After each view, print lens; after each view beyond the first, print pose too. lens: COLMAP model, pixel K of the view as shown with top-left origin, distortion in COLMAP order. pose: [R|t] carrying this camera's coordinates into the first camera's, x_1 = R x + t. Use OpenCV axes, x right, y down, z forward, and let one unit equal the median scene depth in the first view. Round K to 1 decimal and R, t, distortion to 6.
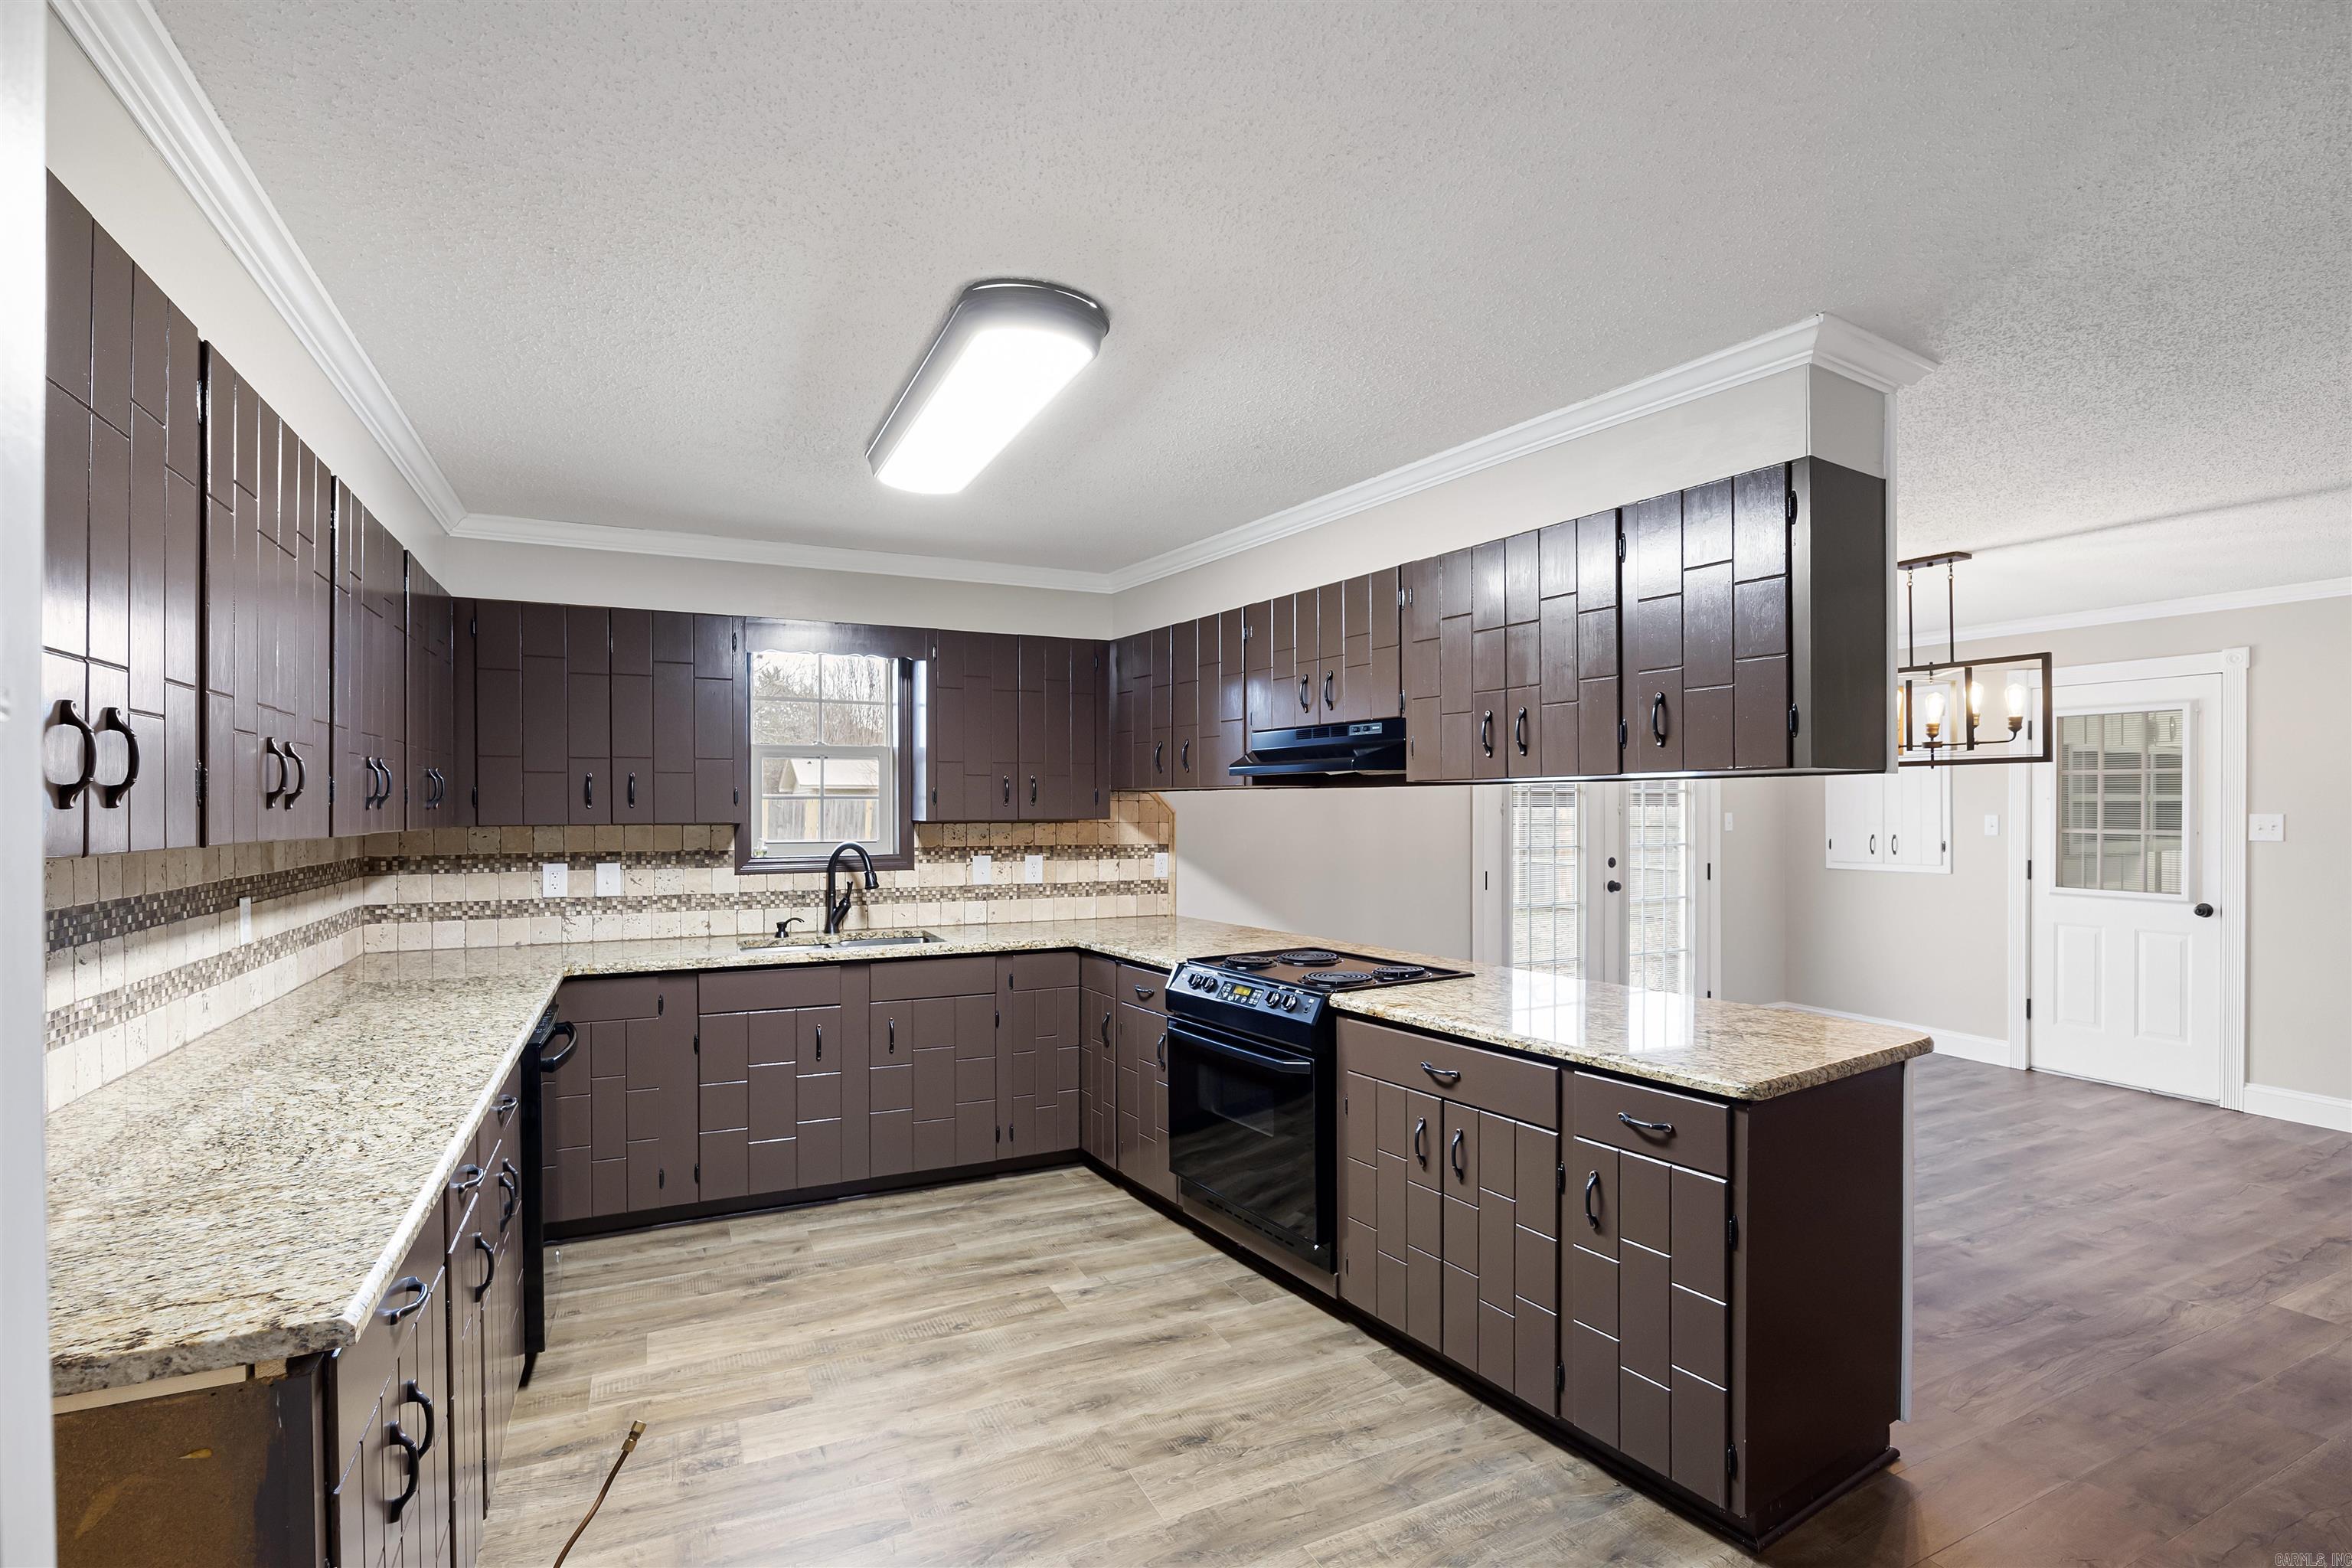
lens RADIAL K [[1101.5, 0, 1184.1], [0, 1101.5, 810.1], [0, 0, 1]] dist [-0.012792, -0.000711]
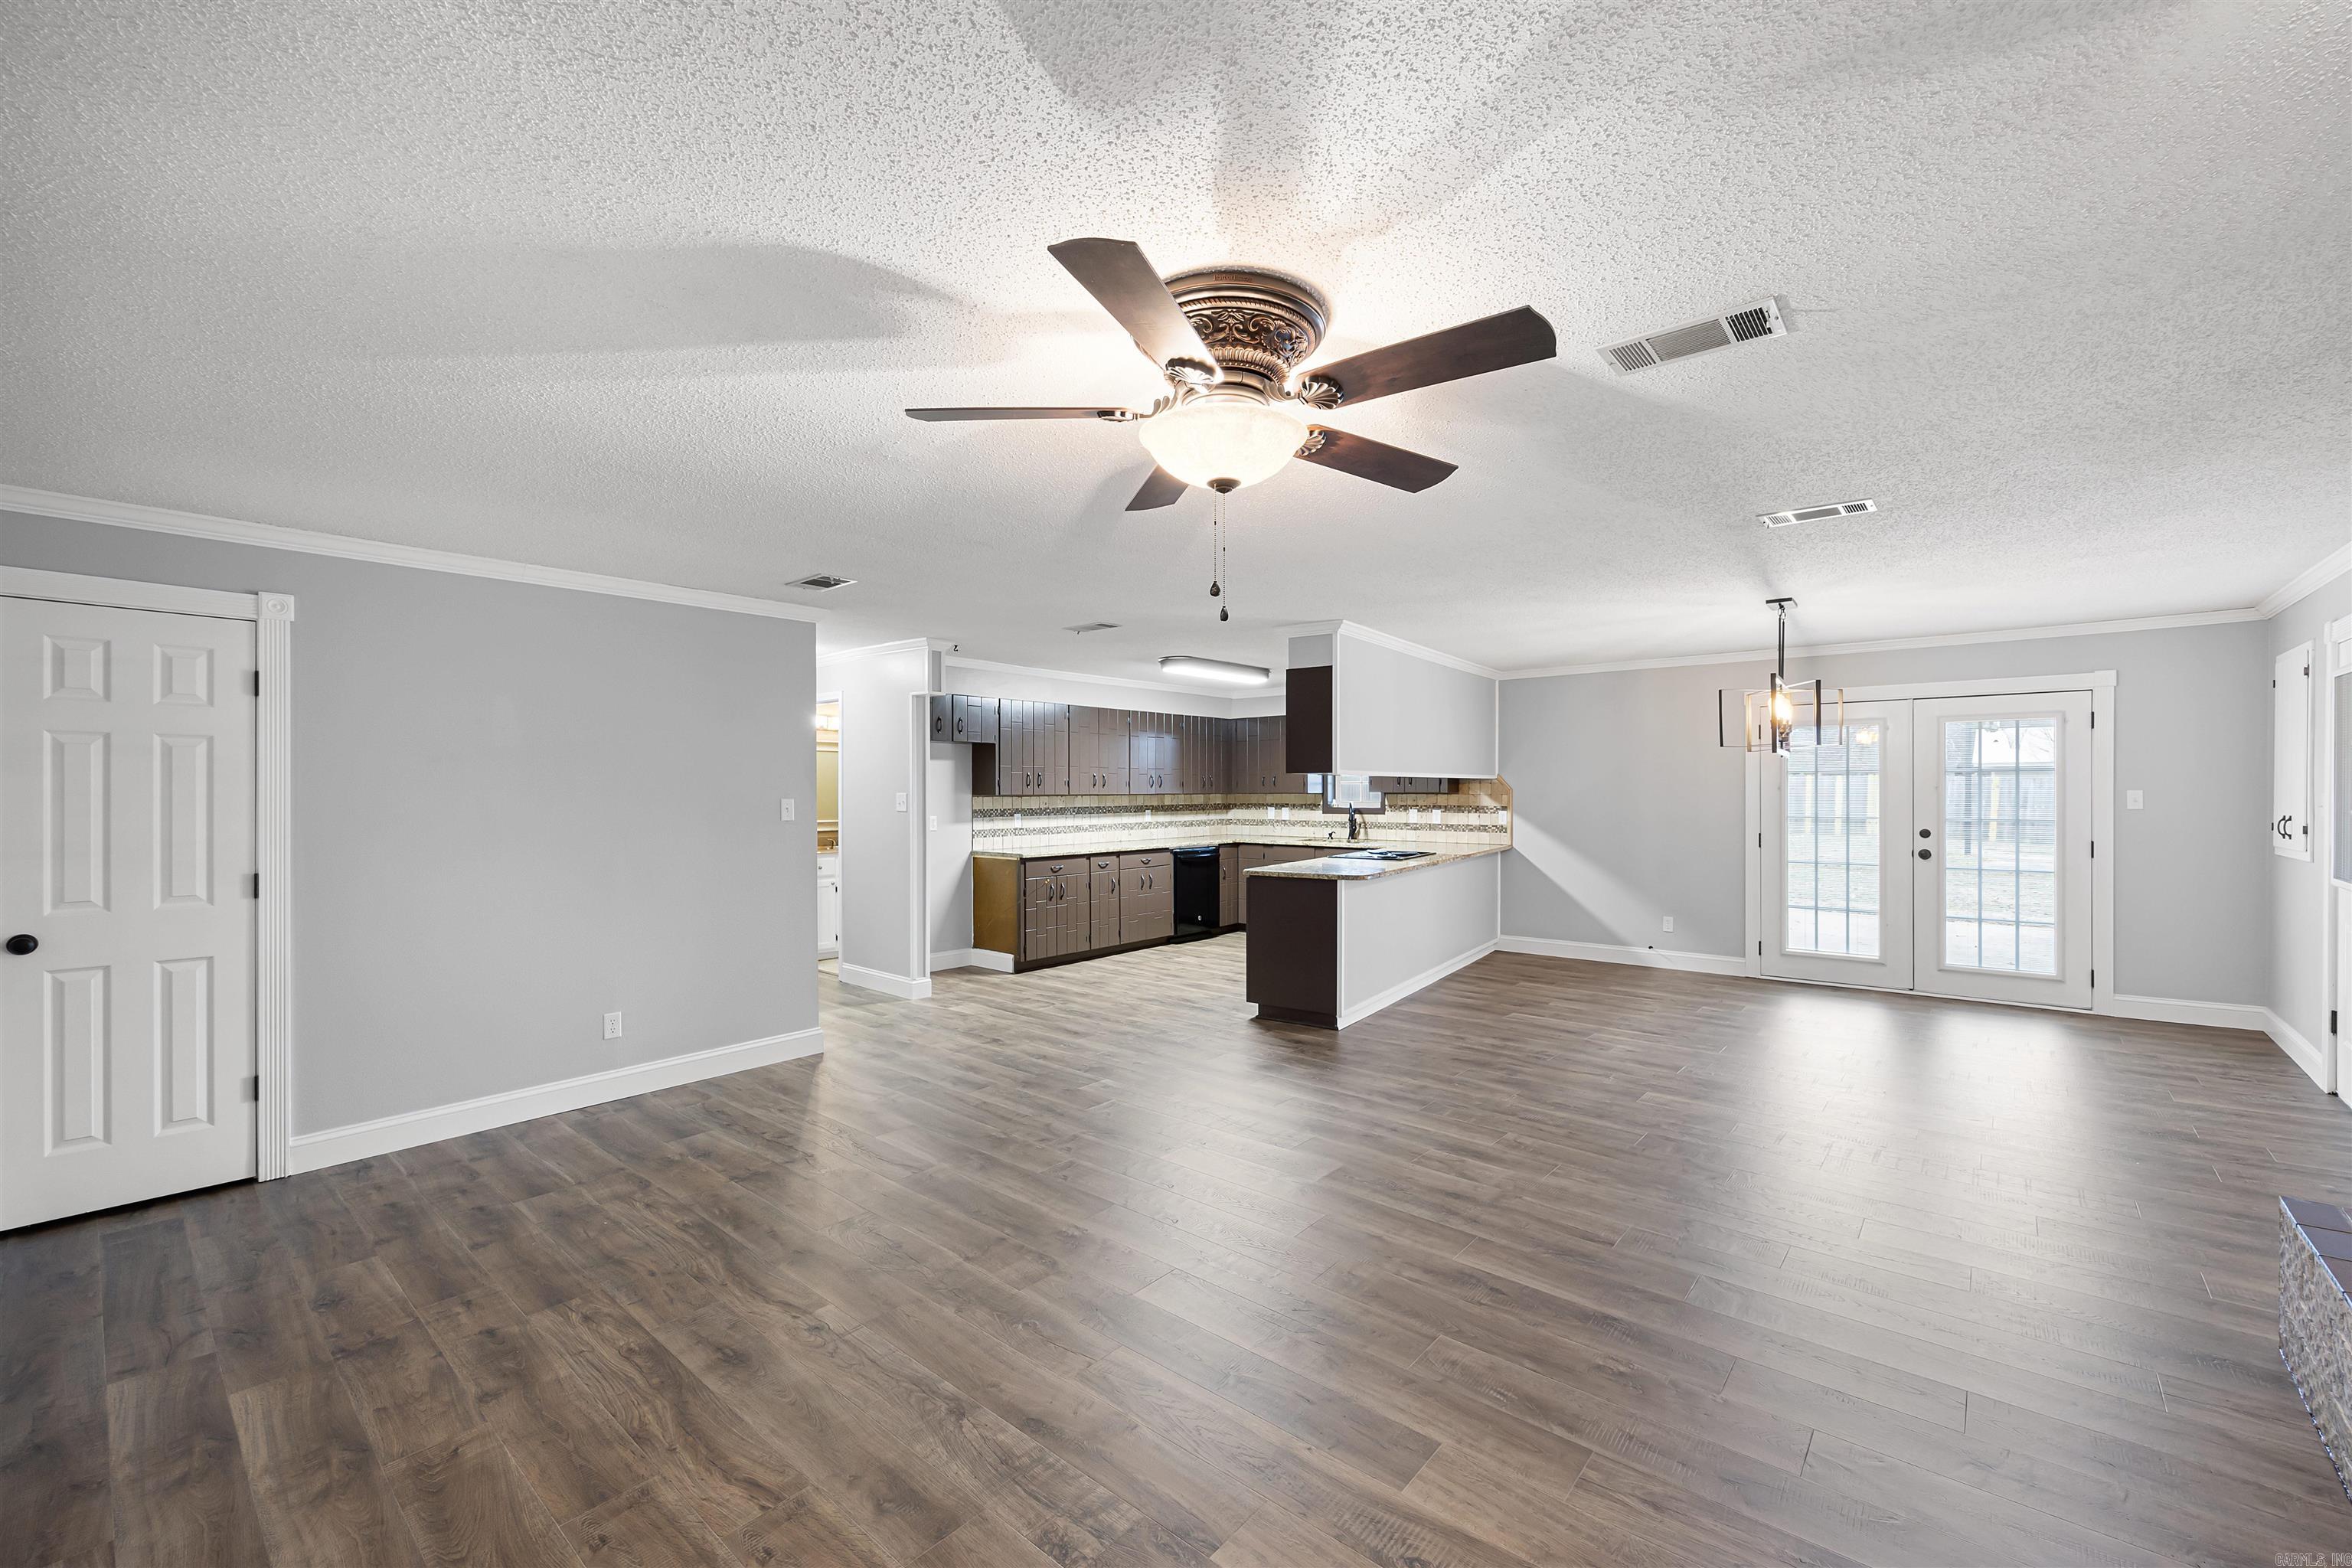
lens RADIAL K [[948.8, 0, 1188.7], [0, 948.8, 797.5], [0, 0, 1]] dist [-0.001164, -0.000515]
pose [[0.393467, 0.009272, -0.919292, 1.521410], [0.000299, 0.999948, 0.010213, -0.000483], [0.919339, -0.004293, 0.393444, -0.143457]]
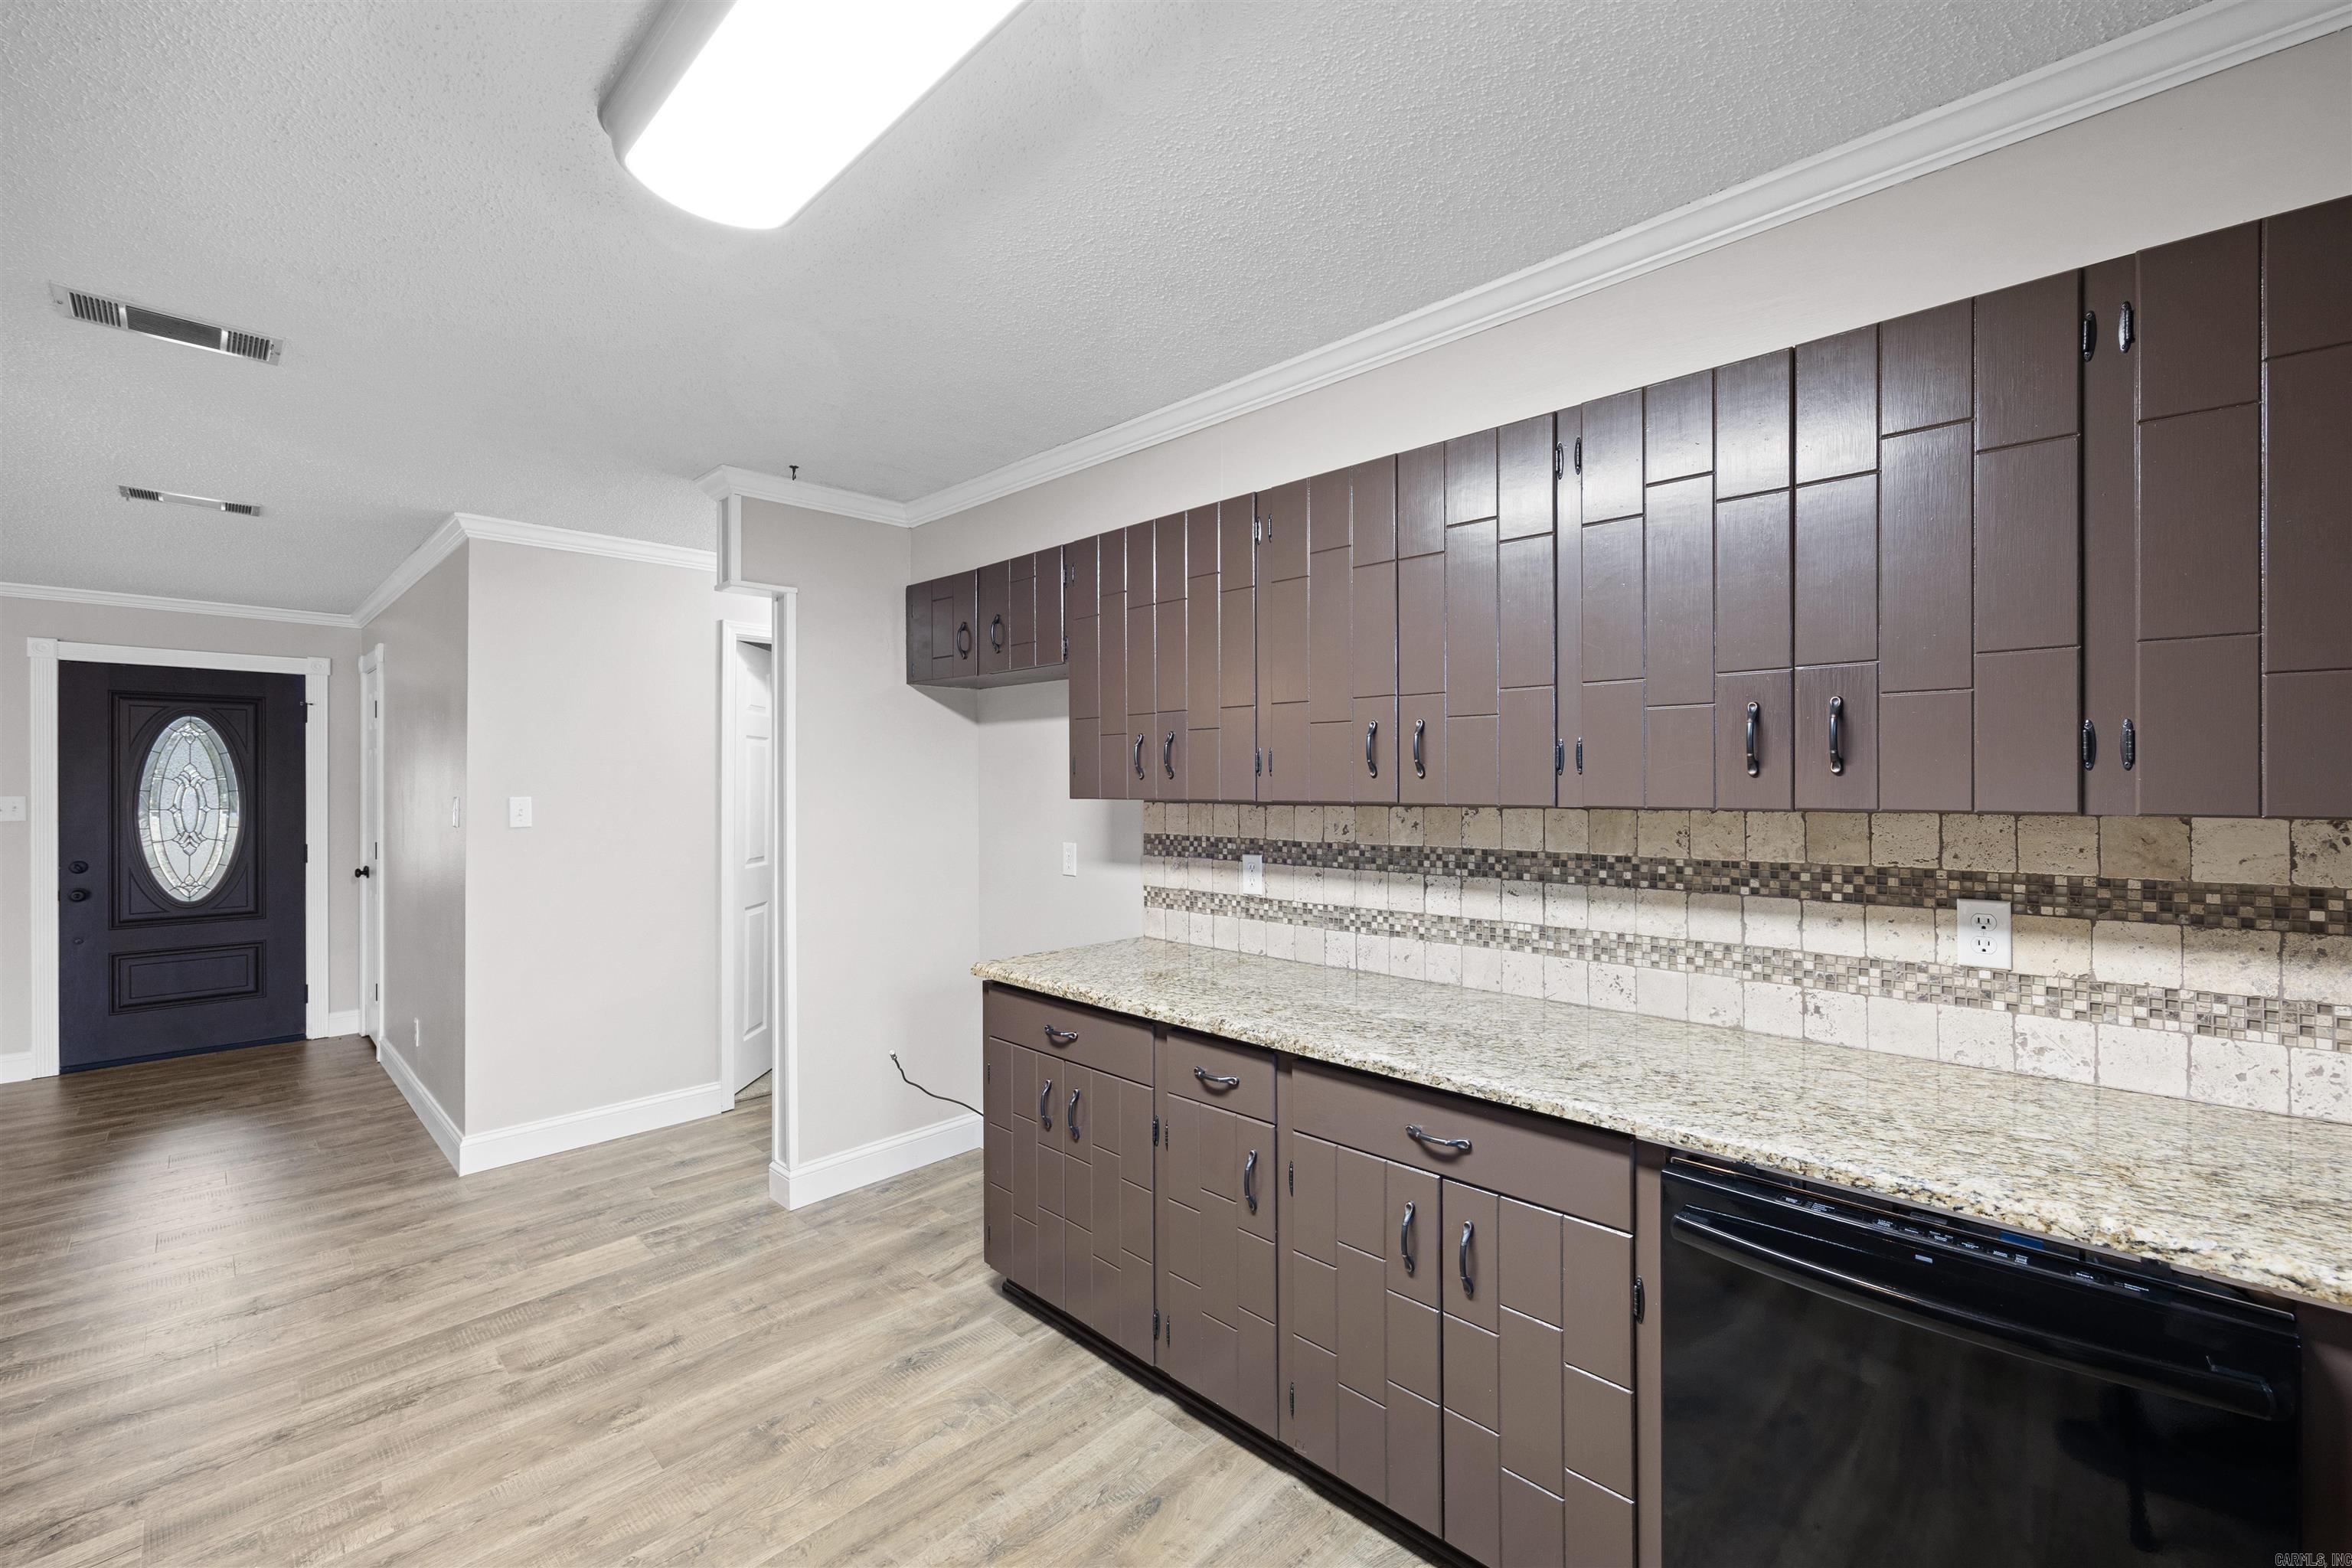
lens RADIAL K [[948.8, 0, 1168.3], [0, 948.8, 785.1], [0, 0, 1]] dist [-0.001164, -0.000515]
pose [[-0.940283, 0.002711, -0.340383, -0.107969], [0.001881, 0.999994, 0.002768, 0.002207], [0.340389, 0.001963, -0.940283, 0.893345]]
